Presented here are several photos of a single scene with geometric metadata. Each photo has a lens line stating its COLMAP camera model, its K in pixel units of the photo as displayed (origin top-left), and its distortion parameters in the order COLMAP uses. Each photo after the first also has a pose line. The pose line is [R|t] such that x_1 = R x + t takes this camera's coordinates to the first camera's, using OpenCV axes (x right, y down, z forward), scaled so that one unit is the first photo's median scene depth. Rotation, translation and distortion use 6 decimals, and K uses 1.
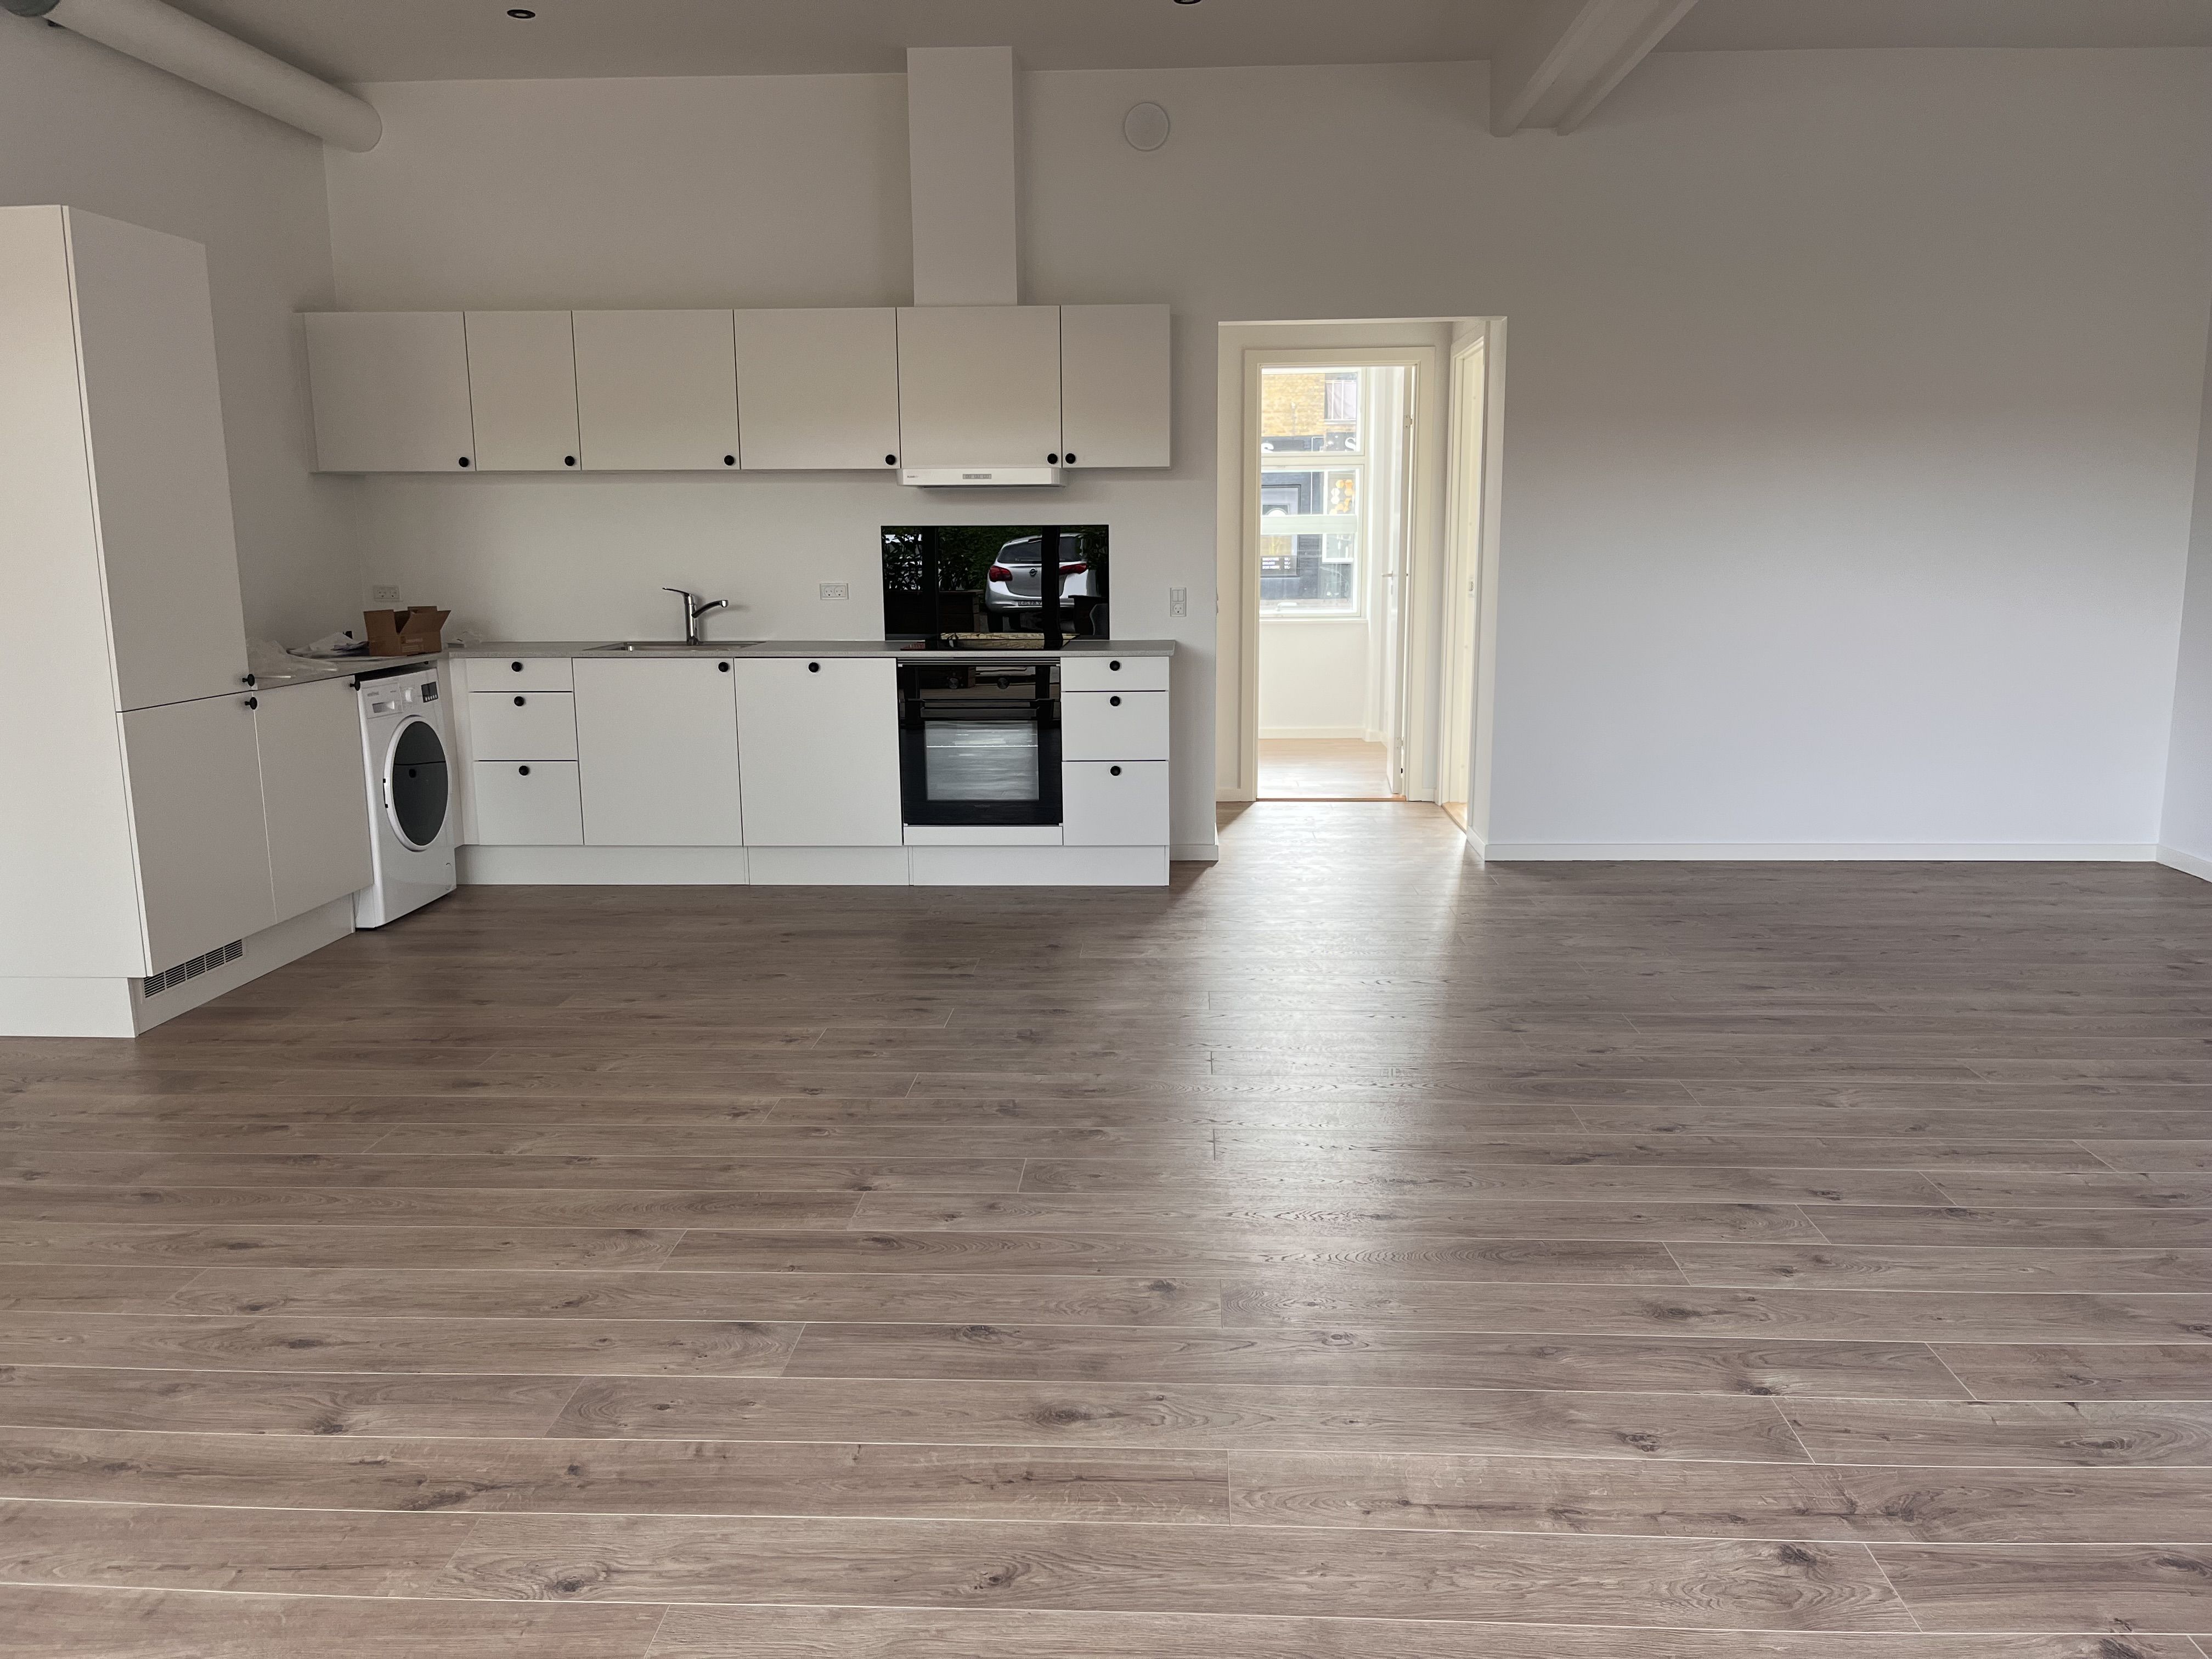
lens RADIAL K [[1672.3, 0, 1106.0], [0, 1672.3, 829.5], [0, 0, 1]] dist [0.071978, -0.117022]
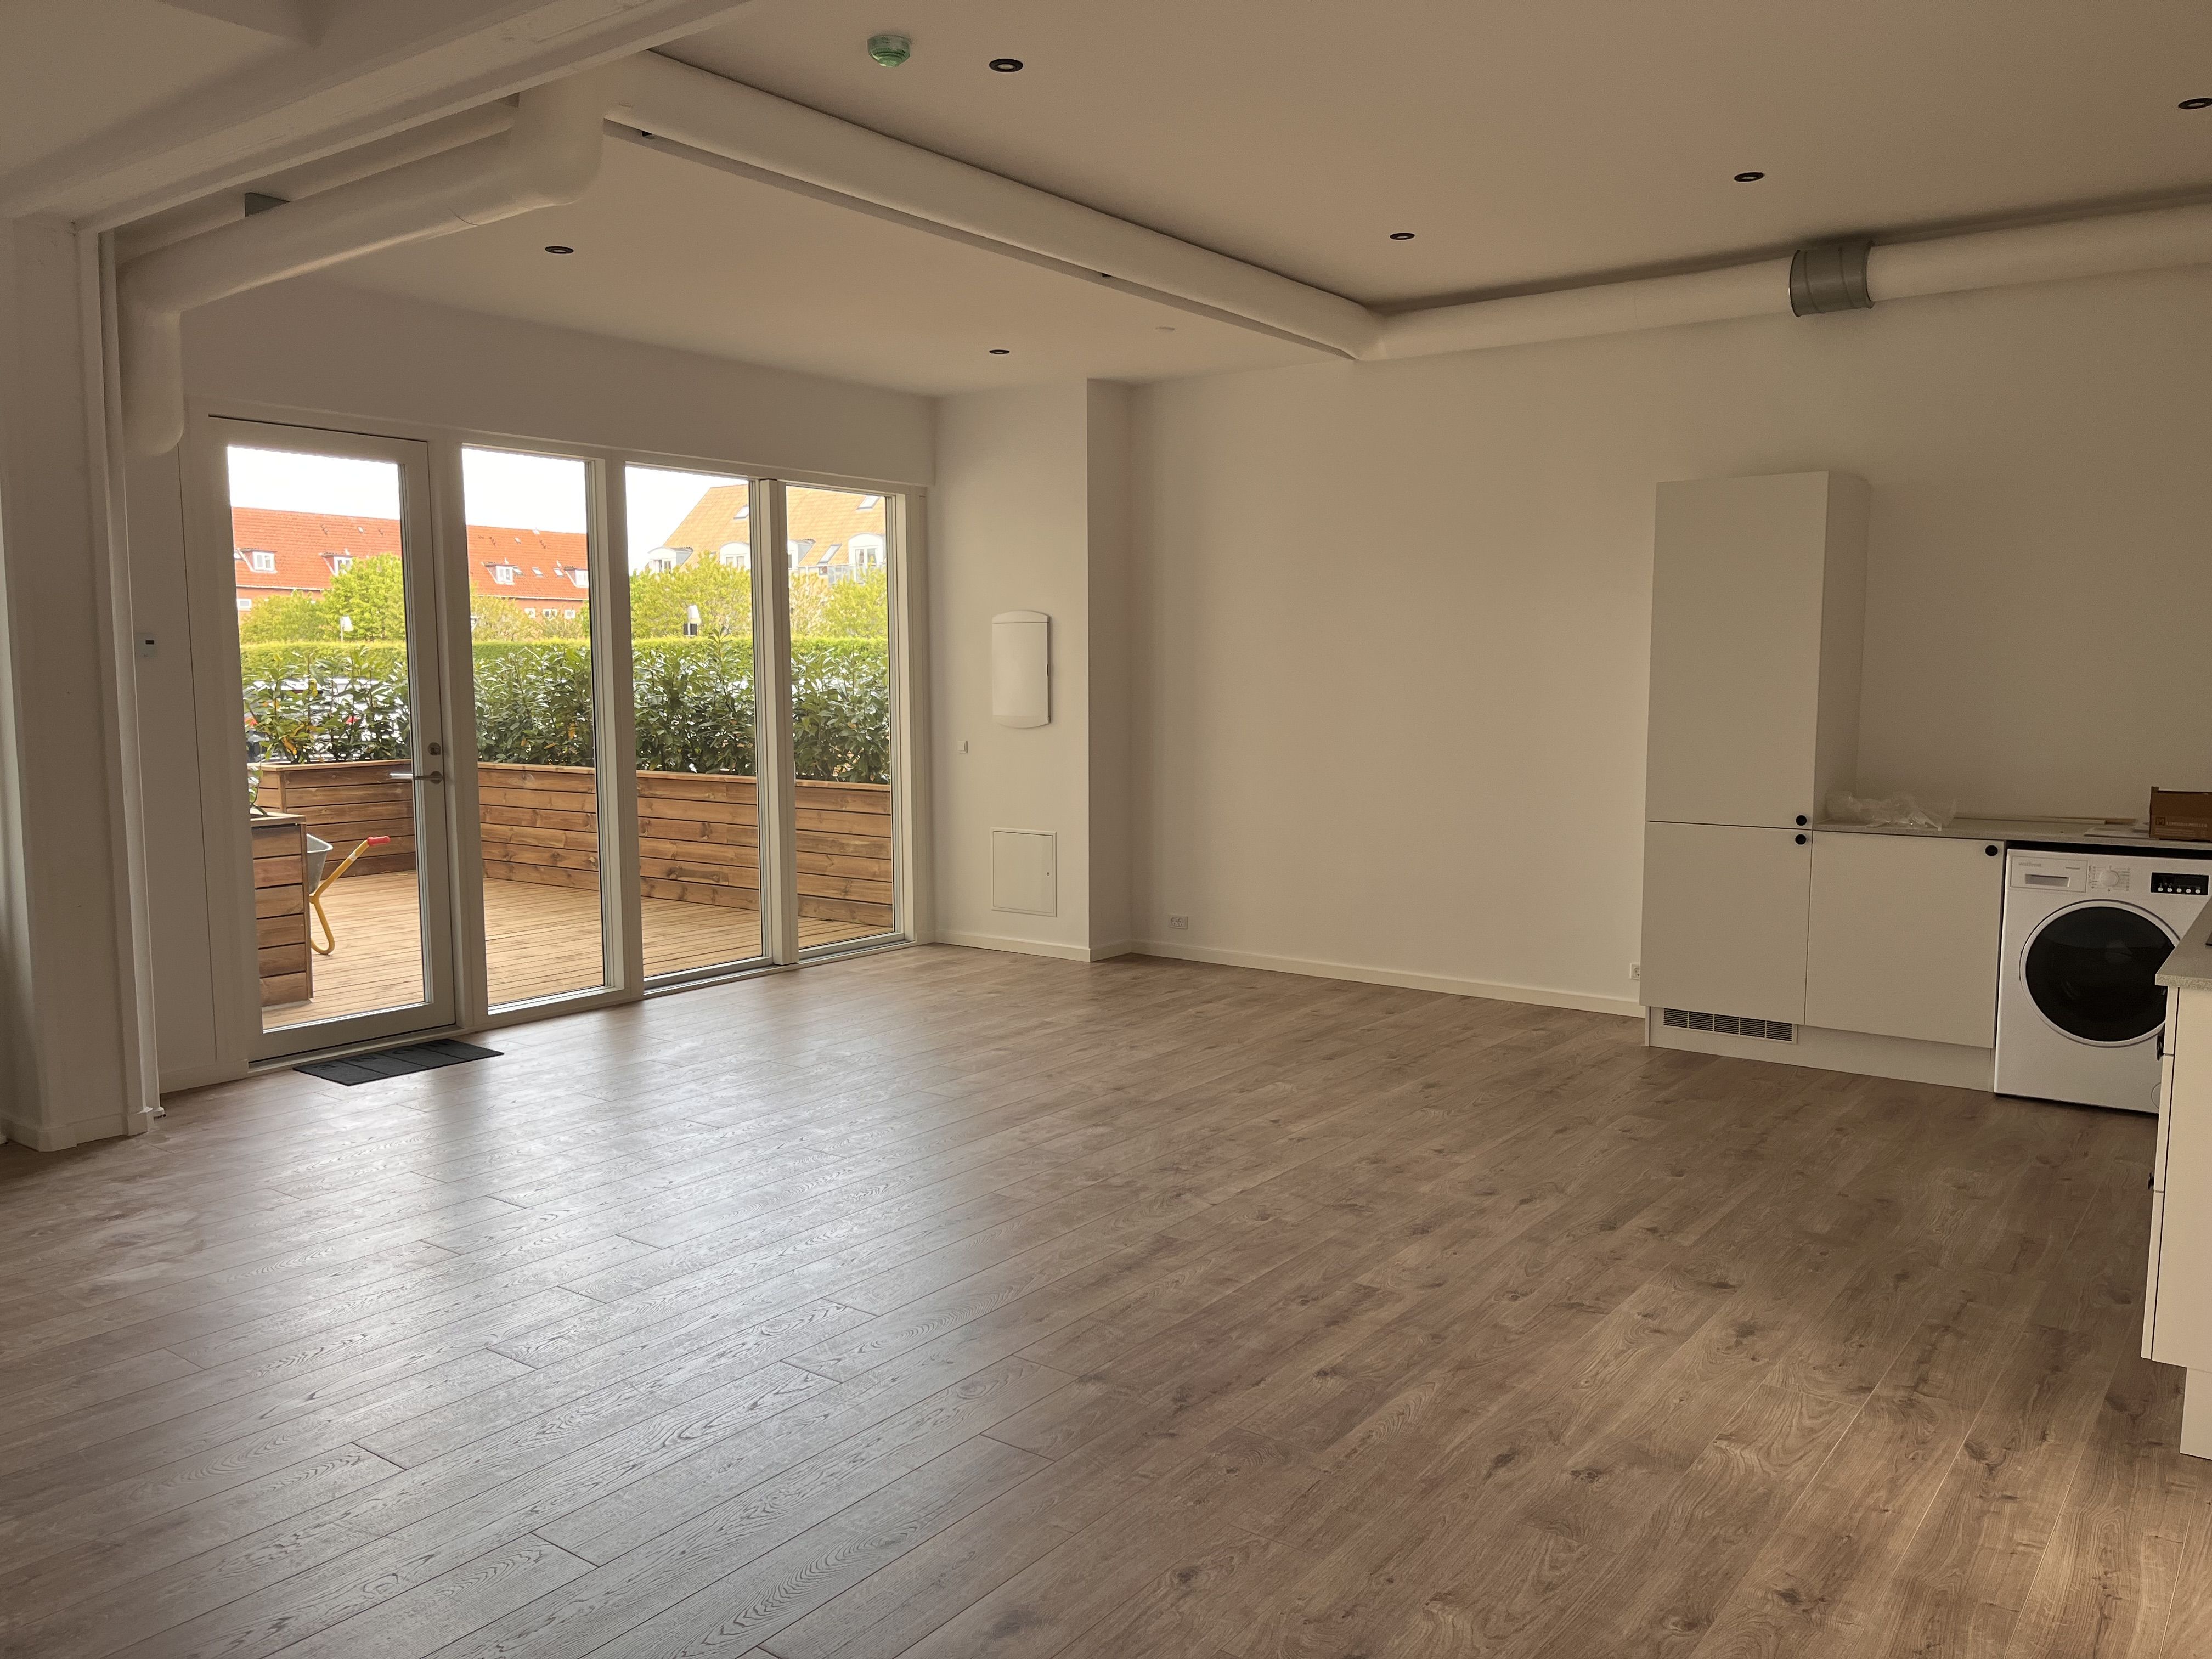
lens RADIAL K [[1672.3, 0, 1106.0], [0, 1672.3, 829.5], [0, 0, 1]] dist [0.071978, -0.117022]
pose [[-0.553485, 0.092576, -0.827698, 1.298819], [-0.141716, 0.968842, 0.203129, -0.430008], [0.820713, 0.229727, -0.523121, 2.049238]]
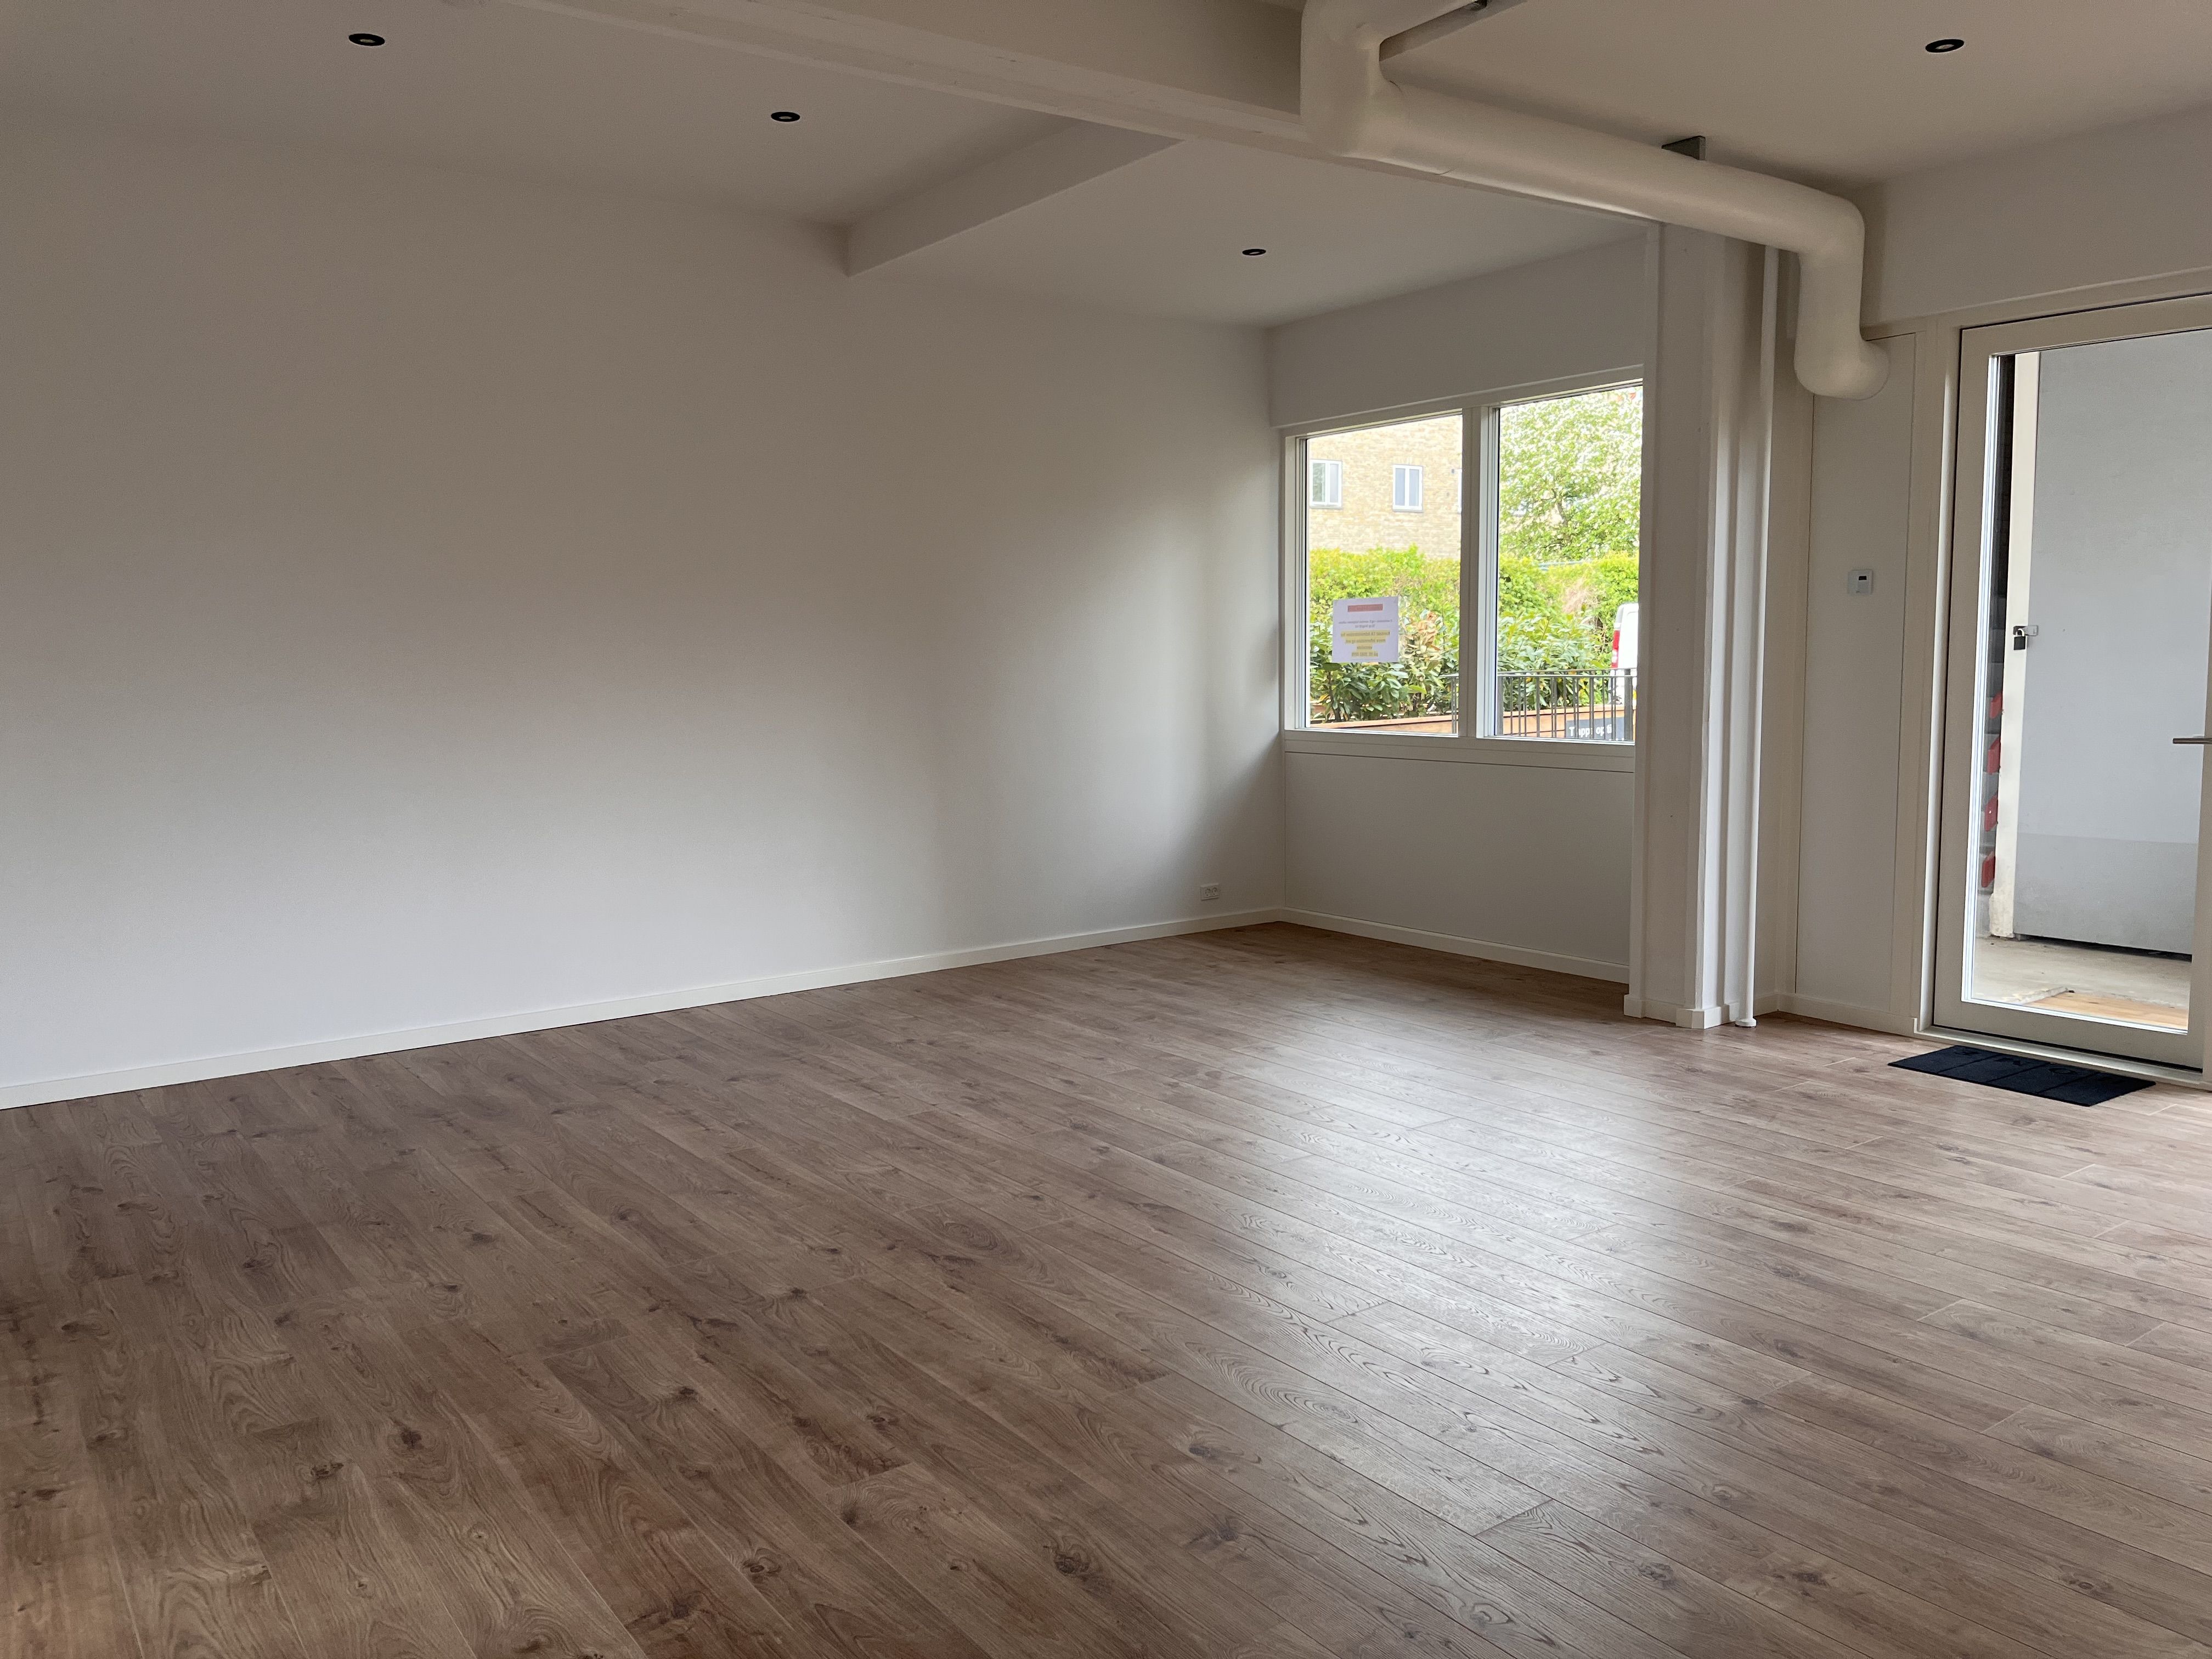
lens RADIAL K [[1672.3, 0, 1106.0], [0, 1672.3, 829.5], [0, 0, 1]] dist [0.071978, -0.117022]
pose [[-0.627216, -0.065769, 0.776063, -0.692556], [0.160552, 0.964109, 0.211464, -0.363026], [-0.762117, 0.257232, -0.594145, 1.980993]]
